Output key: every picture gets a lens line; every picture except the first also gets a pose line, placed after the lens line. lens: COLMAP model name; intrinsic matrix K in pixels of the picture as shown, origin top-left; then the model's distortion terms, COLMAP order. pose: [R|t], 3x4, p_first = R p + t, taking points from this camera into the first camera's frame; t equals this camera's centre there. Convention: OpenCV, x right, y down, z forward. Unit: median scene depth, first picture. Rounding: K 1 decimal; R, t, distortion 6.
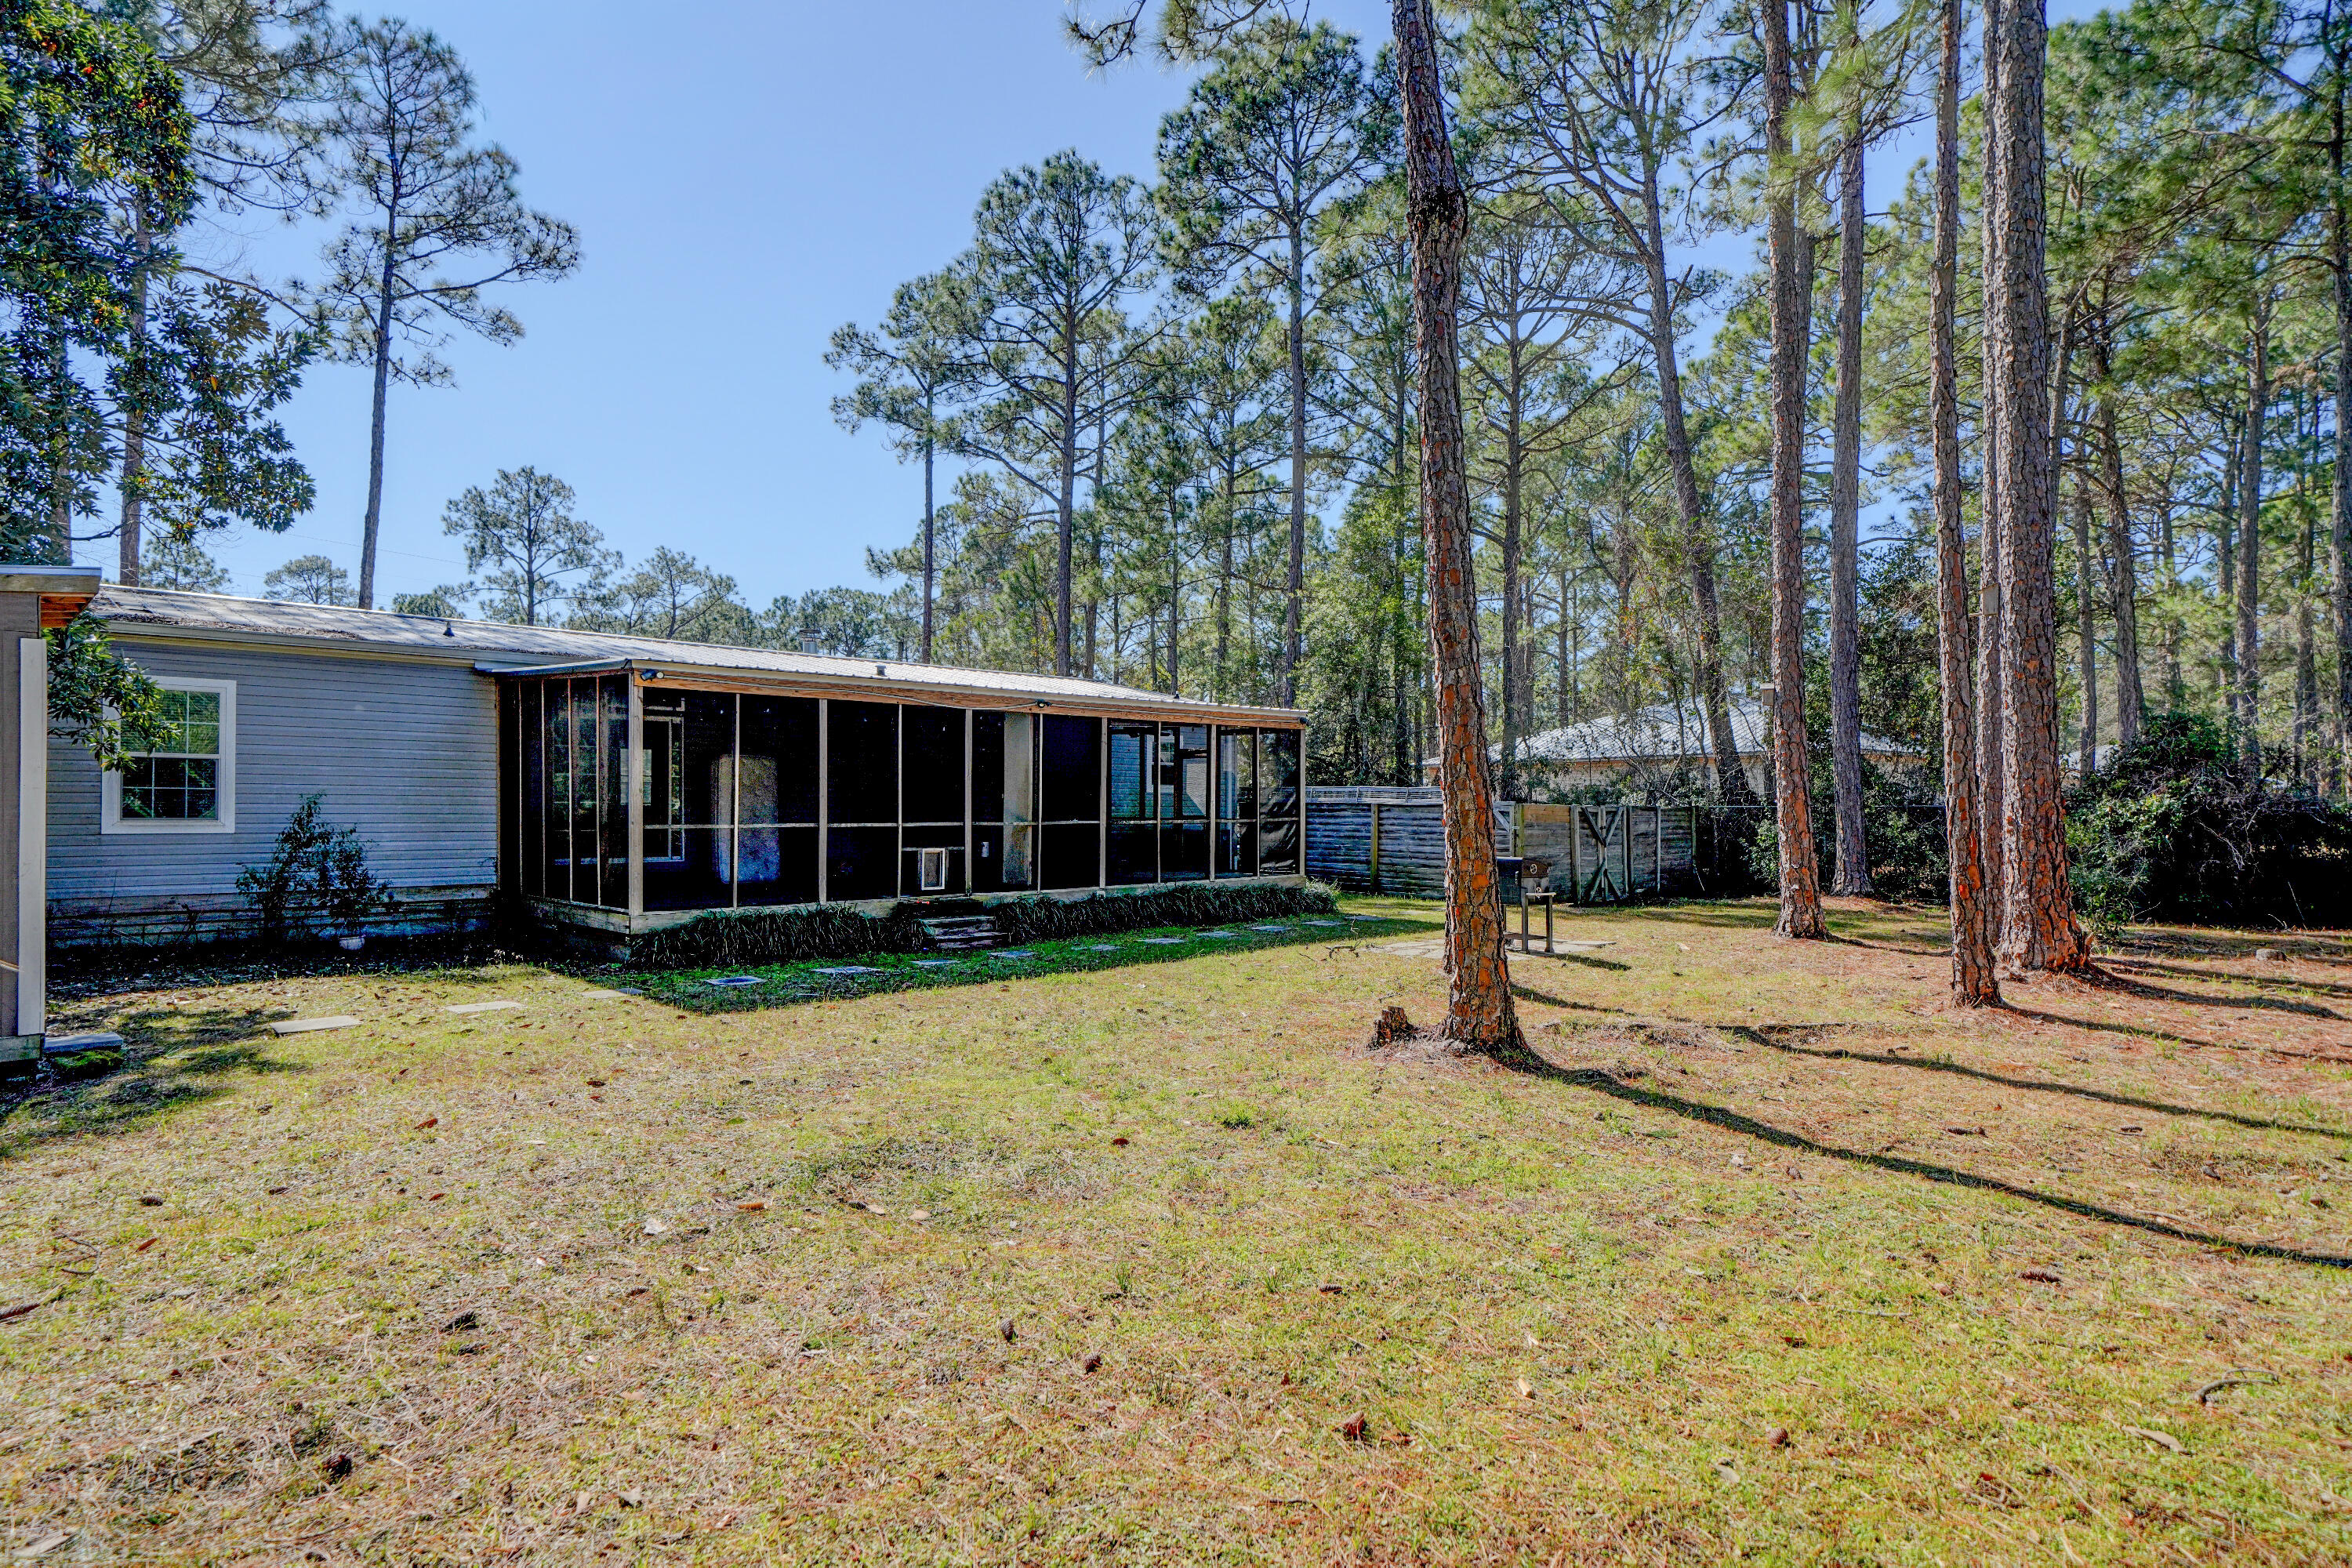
lens RADIAL K [[1231.9, 0, 1176.0], [0, 1231.9, 784.0], [0, 0, 1]] dist [0.023981, 0.000038]
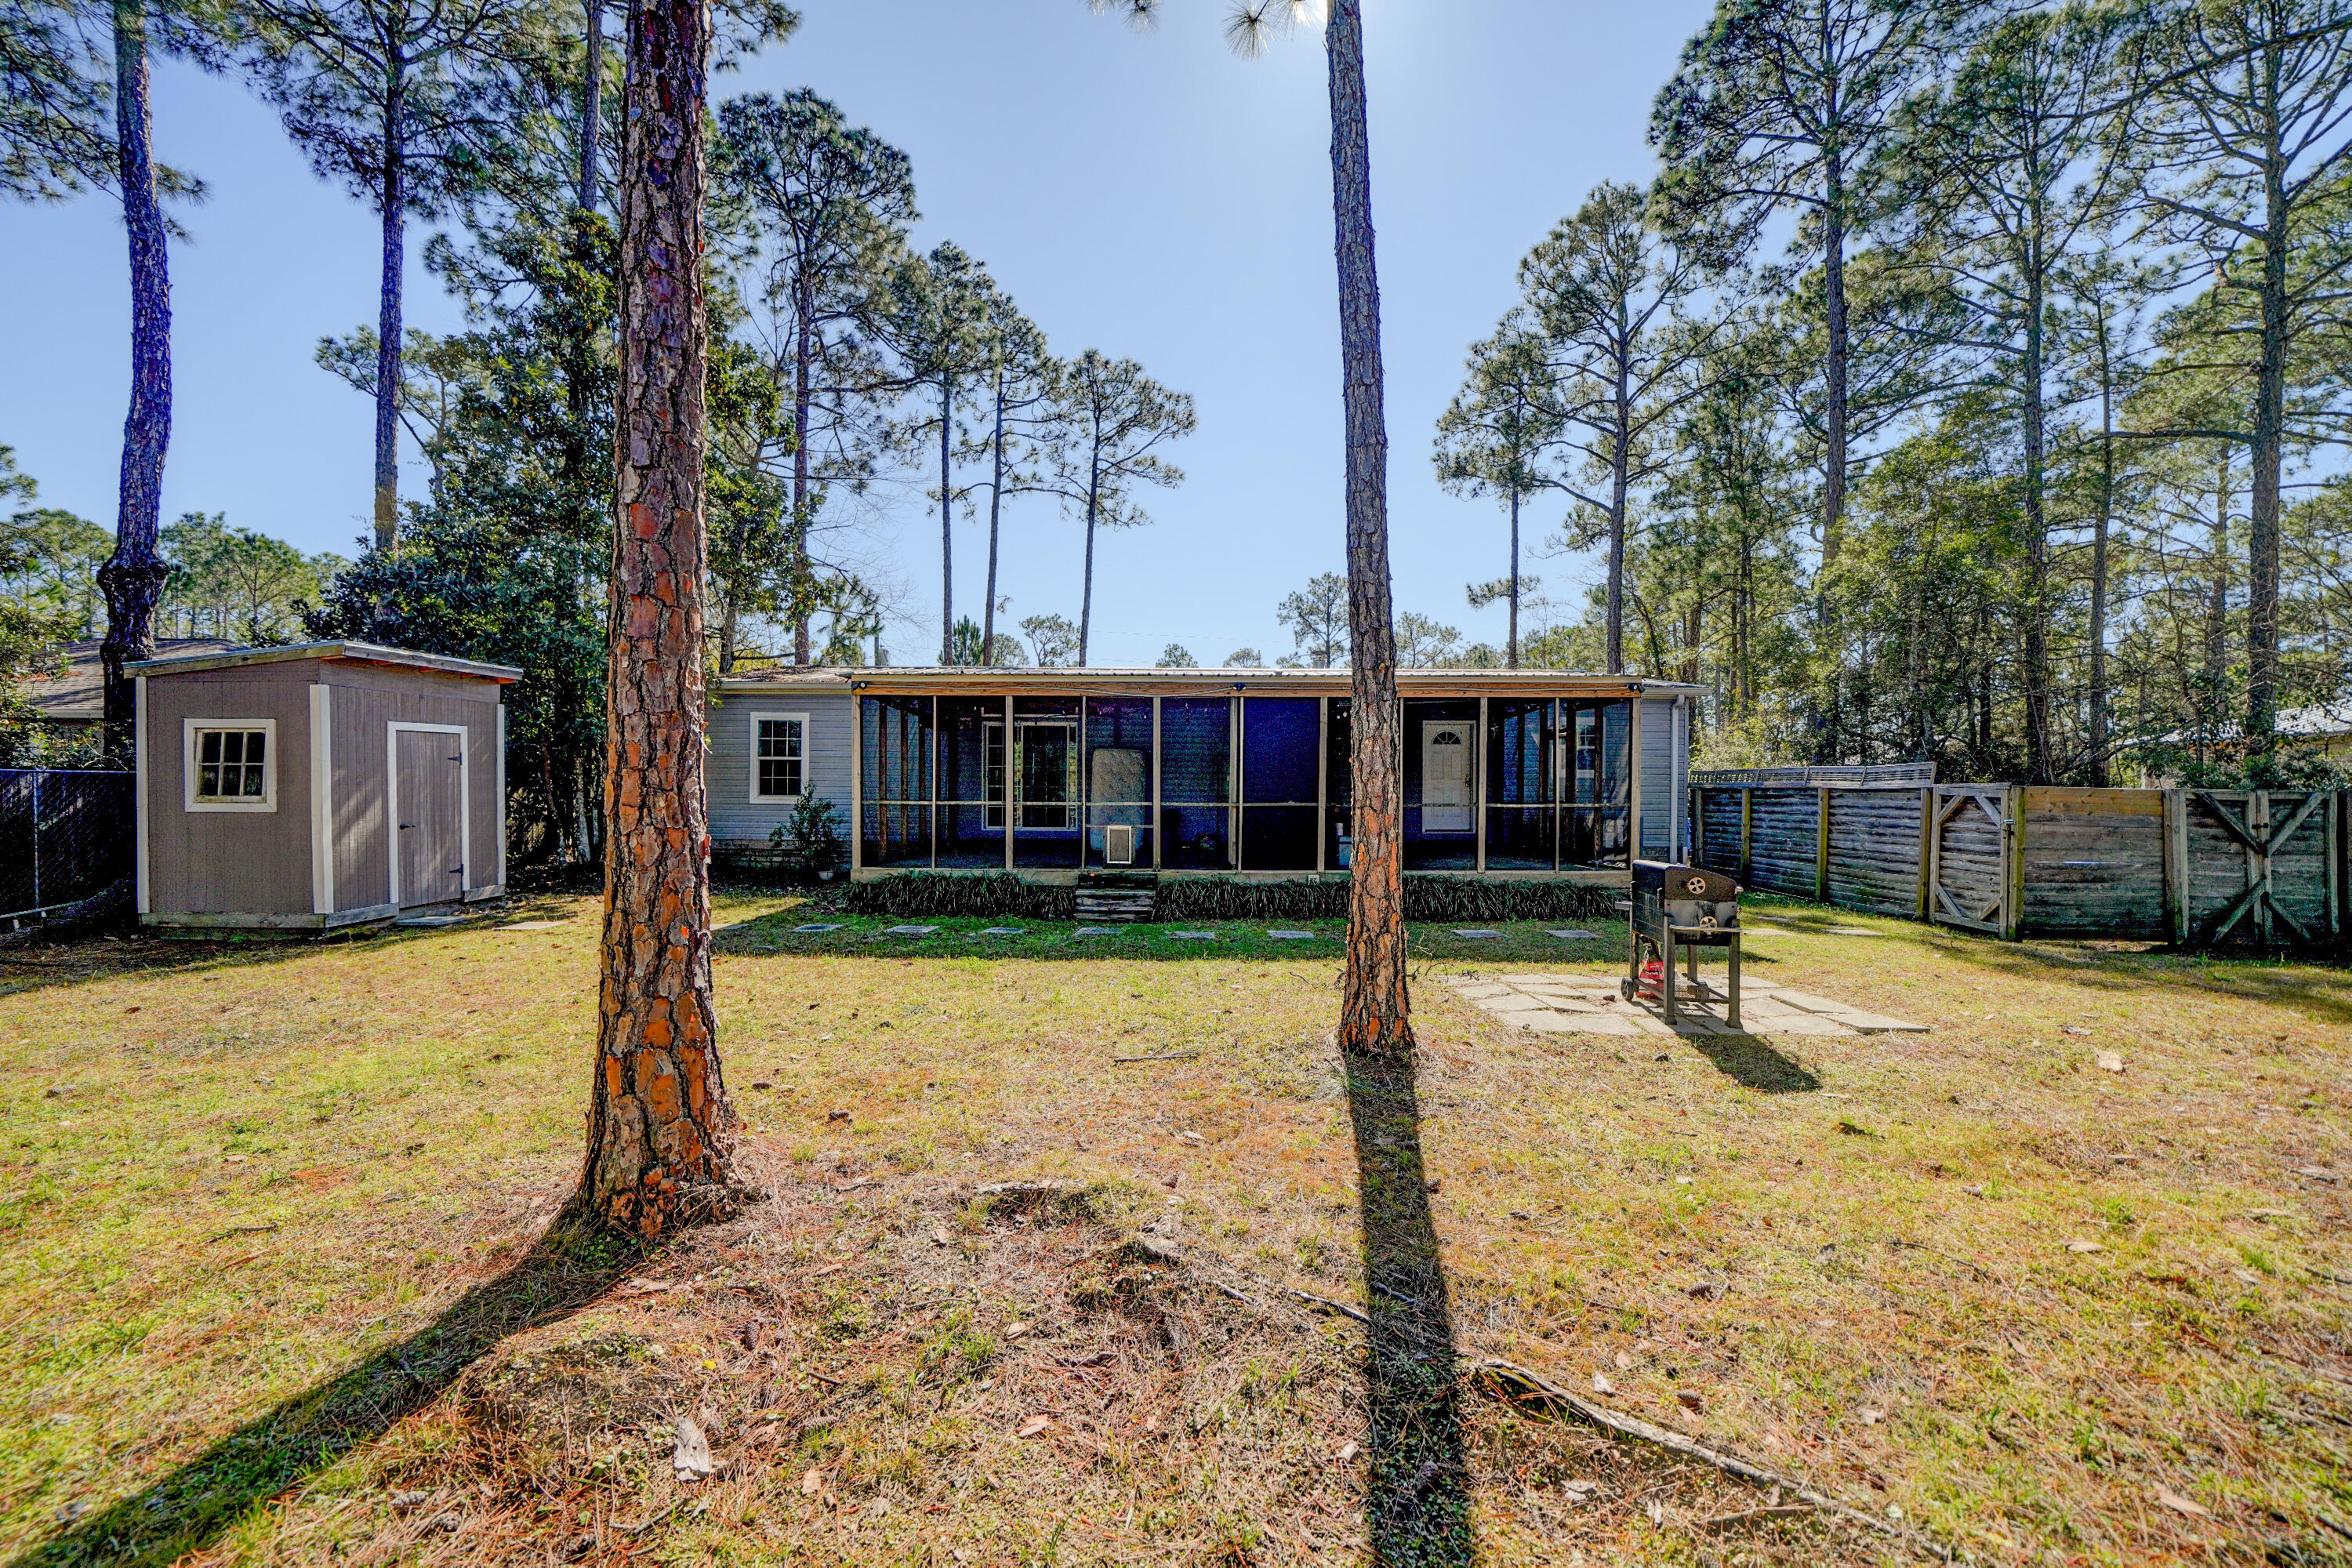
lens RADIAL K [[860.0, 0, 1174.5], [0, 860.0, 795.9], [0, 0, 1]] dist [-0.015790, 0.000374]
pose [[0.720529, 0.002986, -0.693418, 0.308302], [0.008660, 0.999874, 0.013305, 0.012934], [0.693370, -0.015592, 0.720413, 0.402270]]
